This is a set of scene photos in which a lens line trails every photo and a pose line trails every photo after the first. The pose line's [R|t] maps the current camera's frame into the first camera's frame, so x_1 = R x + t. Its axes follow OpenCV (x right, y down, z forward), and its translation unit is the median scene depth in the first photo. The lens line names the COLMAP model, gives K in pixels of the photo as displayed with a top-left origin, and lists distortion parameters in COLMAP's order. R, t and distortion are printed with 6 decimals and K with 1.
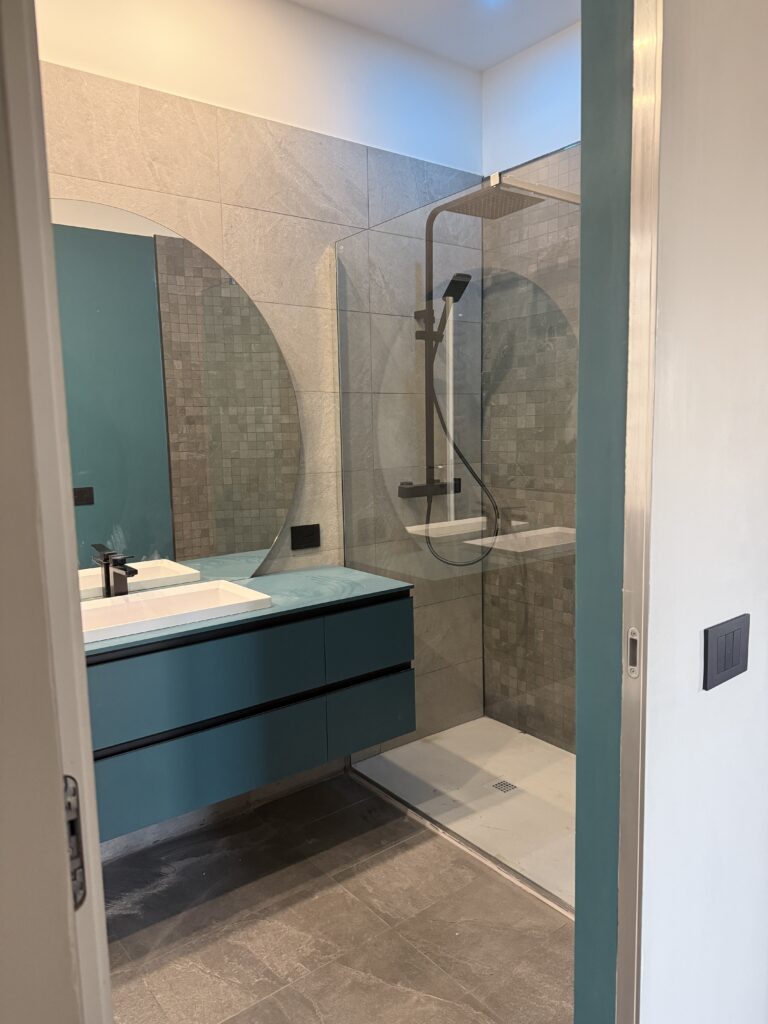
lens RADIAL K [[720.3, 0, 383.7], [0, 720.3, 513.7], [0, 0, 1]] dist [0.009348, -0.000510]
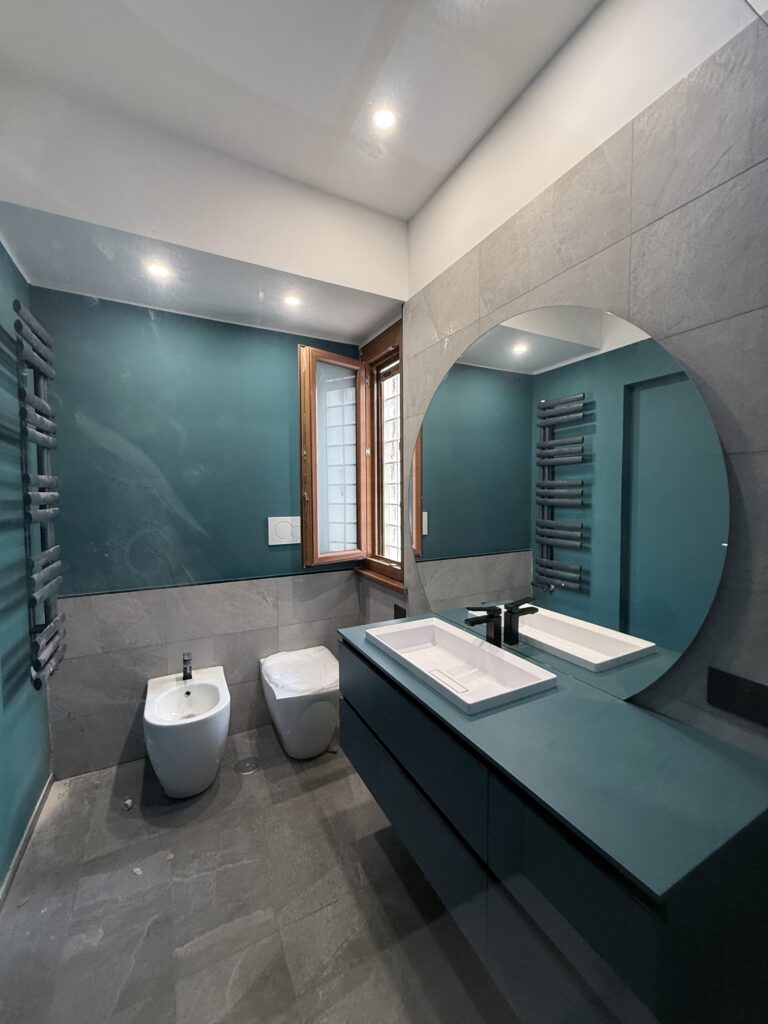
lens RADIAL K [[410.6, 0, 385.4], [0, 410.6, 509.8], [0, 0, 1]] dist [0.001812, 0.000074]
pose [[-0.172240, 0.064021, -0.982972, 0.249017], [-0.115060, 0.989748, 0.084623, -0.107755], [0.978312, 0.127676, -0.163107, 0.702418]]
